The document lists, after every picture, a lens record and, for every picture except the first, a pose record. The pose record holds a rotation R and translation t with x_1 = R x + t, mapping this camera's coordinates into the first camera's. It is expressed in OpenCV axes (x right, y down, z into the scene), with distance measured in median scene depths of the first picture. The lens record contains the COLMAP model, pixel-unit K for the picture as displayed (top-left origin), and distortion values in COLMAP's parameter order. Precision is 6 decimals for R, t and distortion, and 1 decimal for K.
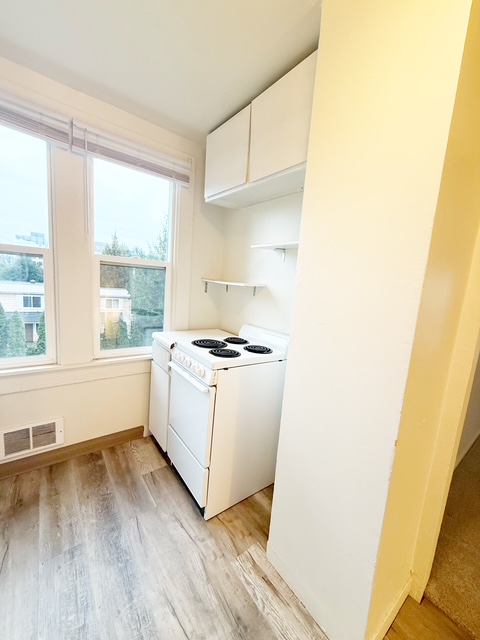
lens RADIAL K [[254.4, 0, 239.7], [0, 254.4, 319.0], [0, 0, 1]] dist [-0.000656, 0.000037]
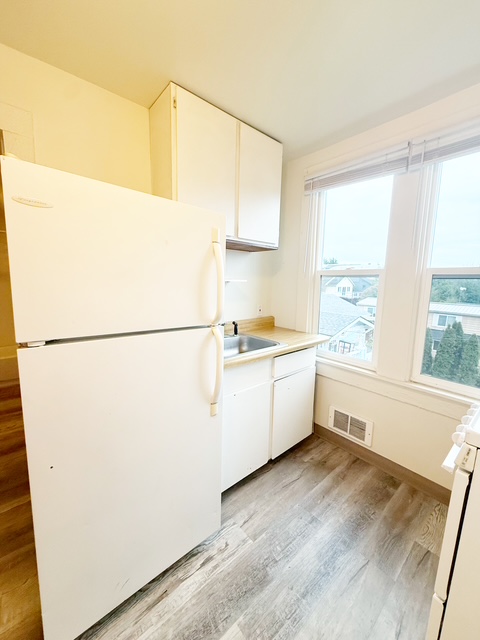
lens RADIAL K [[254.4, 0, 240.7], [0, 254.4, 318.2], [0, 0, 1]] dist [-0.000656, 0.000037]
pose [[0.054598, 0.065625, -0.996350, 0.352673], [-0.160471, 0.985444, 0.056113, -0.022684], [0.985529, 0.156822, 0.064334, 0.342382]]
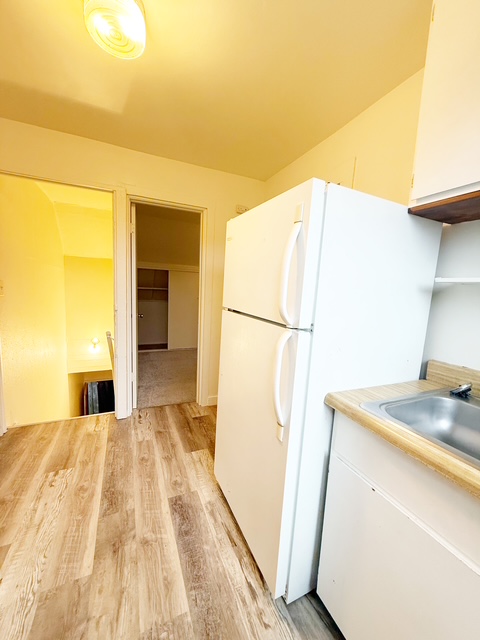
lens RADIAL K [[254.4, 0, 242.4], [0, 254.4, 320.4], [0, 0, 1]] dist [-0.000656, 0.000037]
pose [[-0.965974, -0.166943, 0.197543, -0.300838], [-0.103553, 0.949533, 0.296082, -0.107880], [-0.237003, 0.265552, -0.934512, 0.809577]]
